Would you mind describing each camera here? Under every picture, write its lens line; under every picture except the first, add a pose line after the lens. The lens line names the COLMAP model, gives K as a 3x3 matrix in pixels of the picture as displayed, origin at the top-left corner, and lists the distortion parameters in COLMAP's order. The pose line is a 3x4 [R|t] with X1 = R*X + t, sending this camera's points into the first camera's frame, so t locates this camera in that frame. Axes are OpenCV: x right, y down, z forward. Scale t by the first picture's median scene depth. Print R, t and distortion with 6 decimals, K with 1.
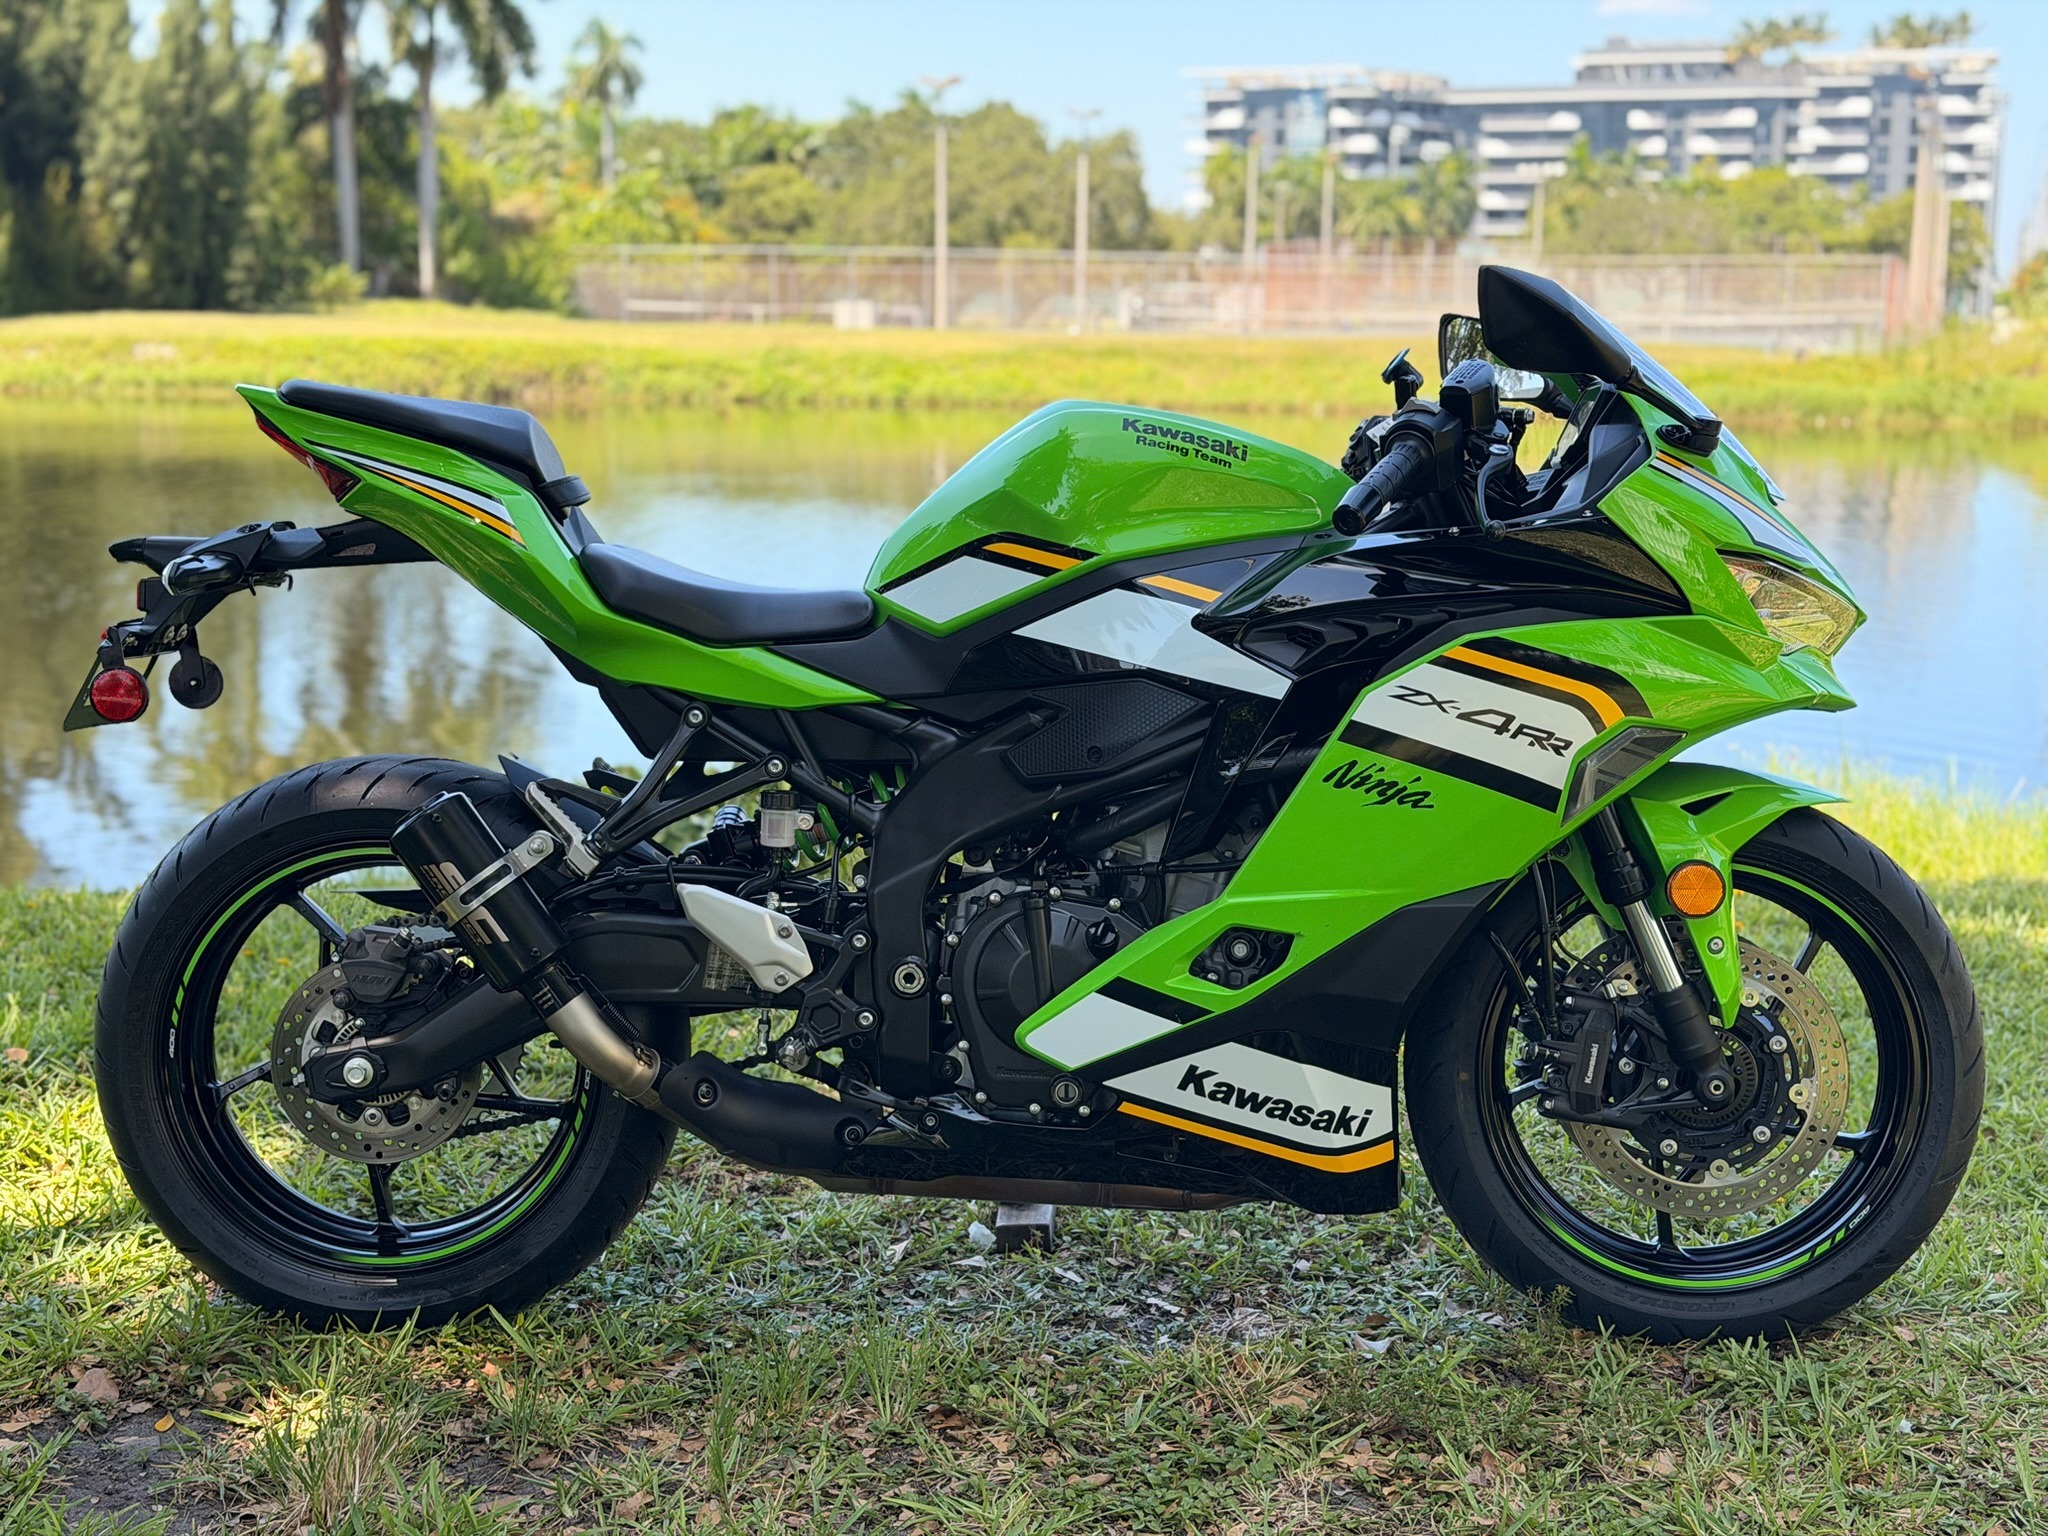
lens RADIAL K [[2860.3, 0, 1018.8], [0, 2860.3, 757.3], [0, 0, 1]] dist [0.130214, 0.000000]
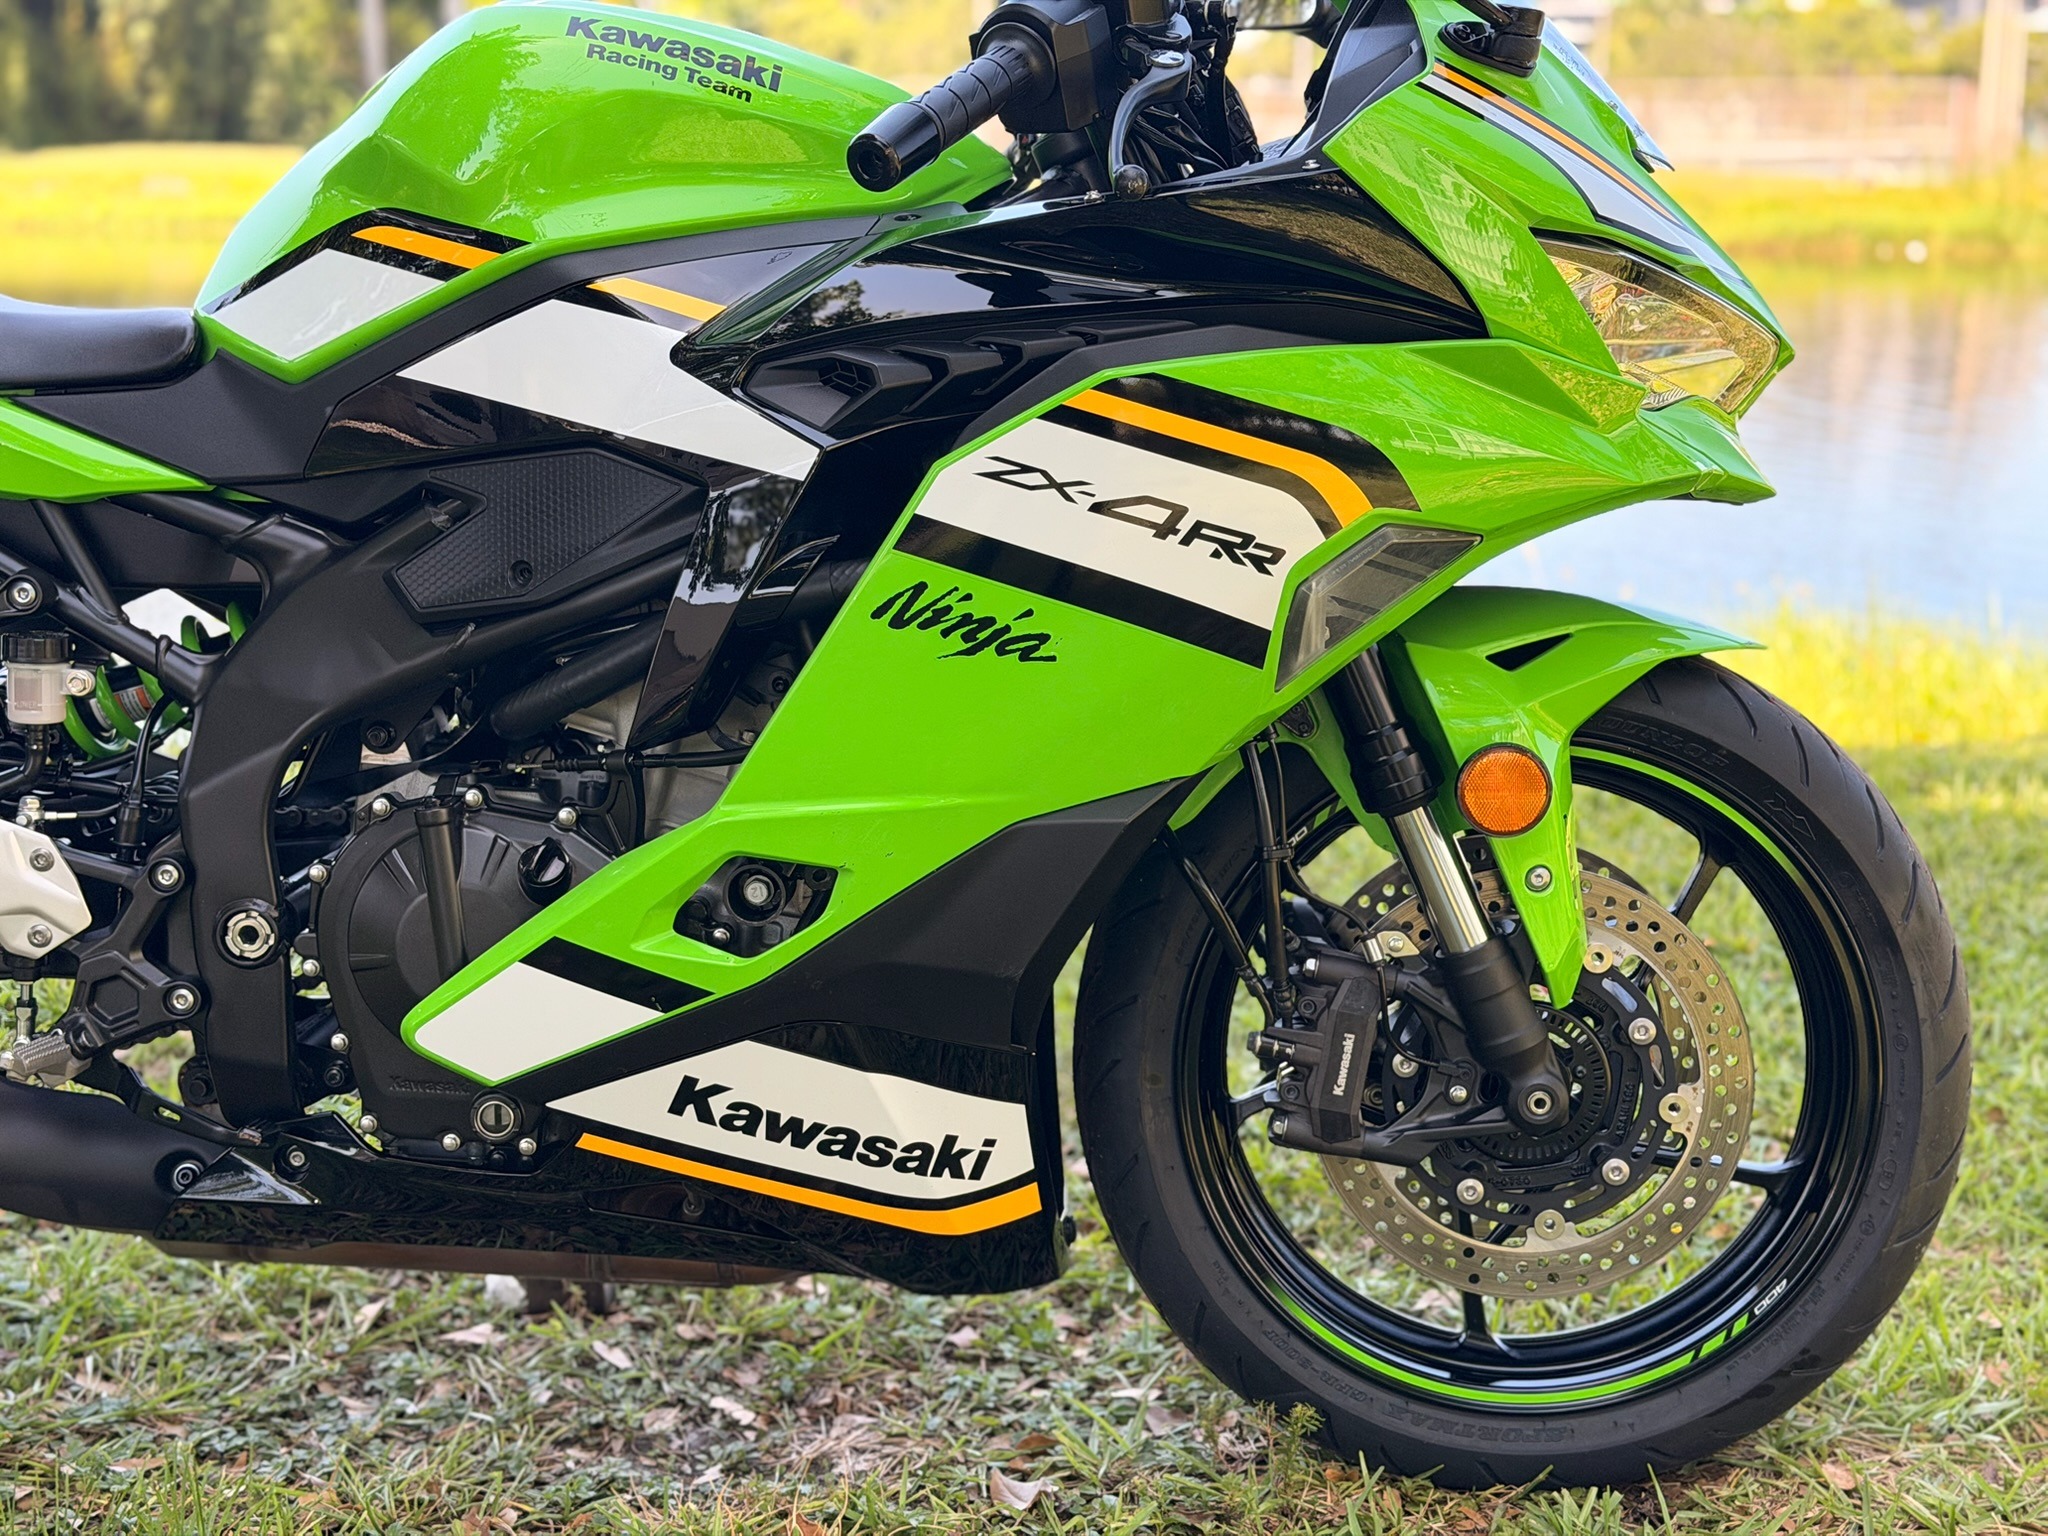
lens RADIAL K [[2860.3, 0, 1025.2], [0, 2860.3, 763.6], [0, 0, 1]] dist [0.130214, 0.000000]
pose [[0.999836, -0.000822, -0.018113, 0.139623], [0.001811, 0.998505, 0.054629, 0.005955], [0.018041, -0.054652, 0.998342, 0.371883]]
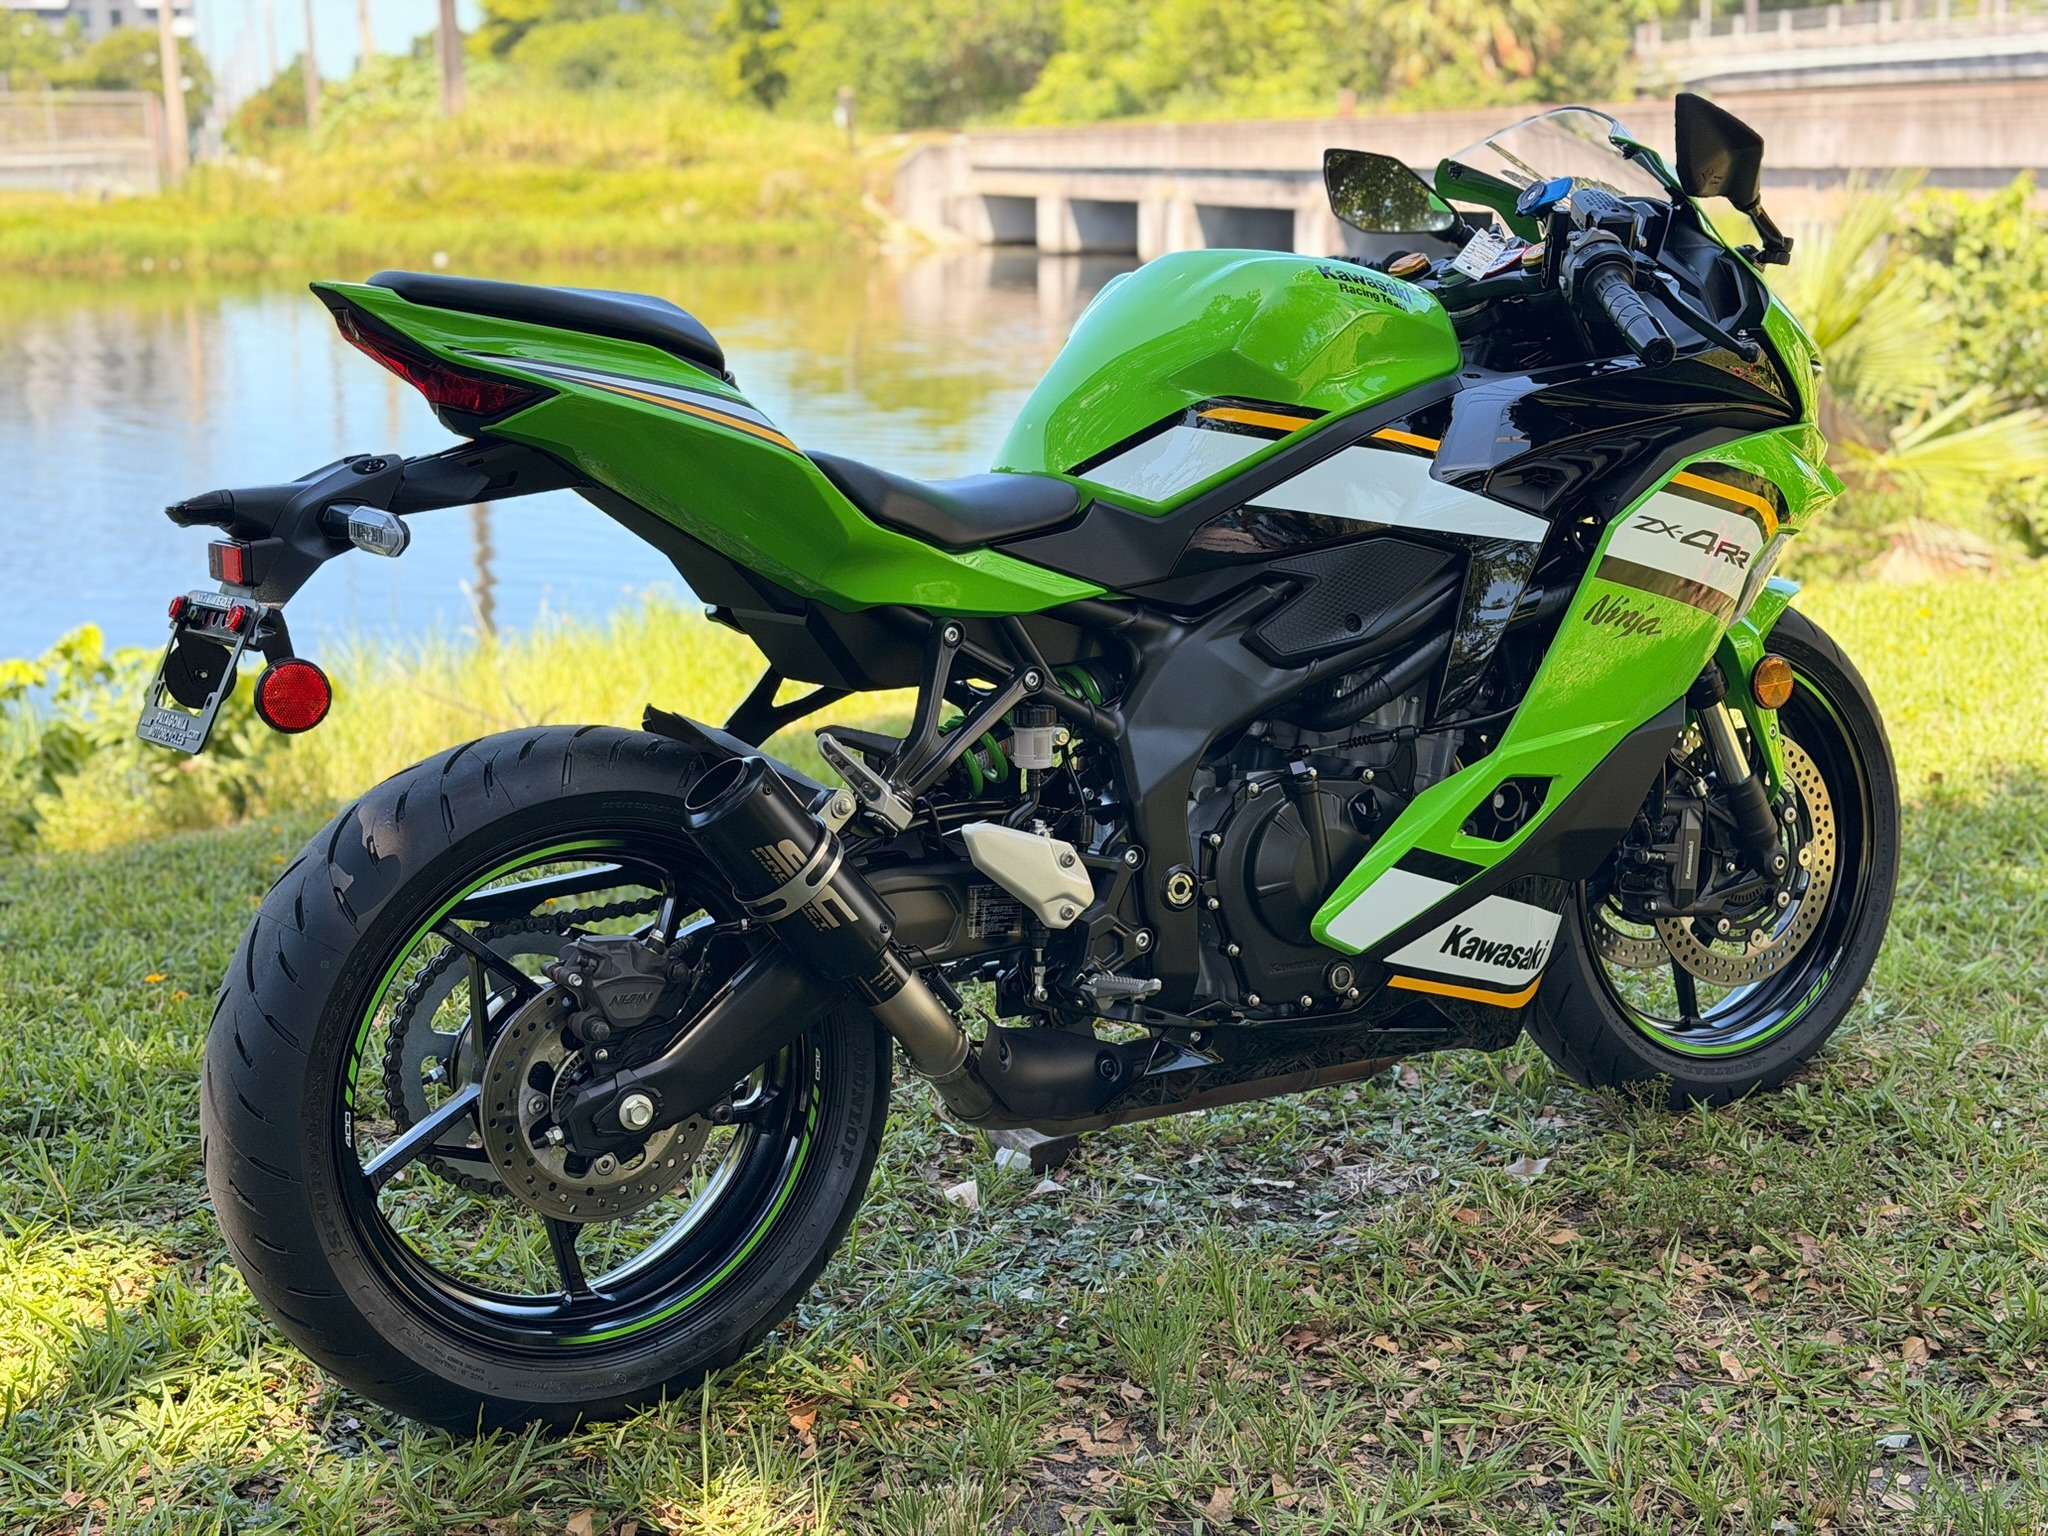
lens RADIAL K [[2860.3, 0, 1003.8], [0, 2860.3, 753.4], [0, 0, 1]] dist [0.130214, 0.000000]
pose [[0.828364, -0.141848, 0.541934, -0.570842], [0.113459, 0.989843, 0.085661, -0.050639], [-0.548581, -0.009472, 0.836044, 0.254877]]
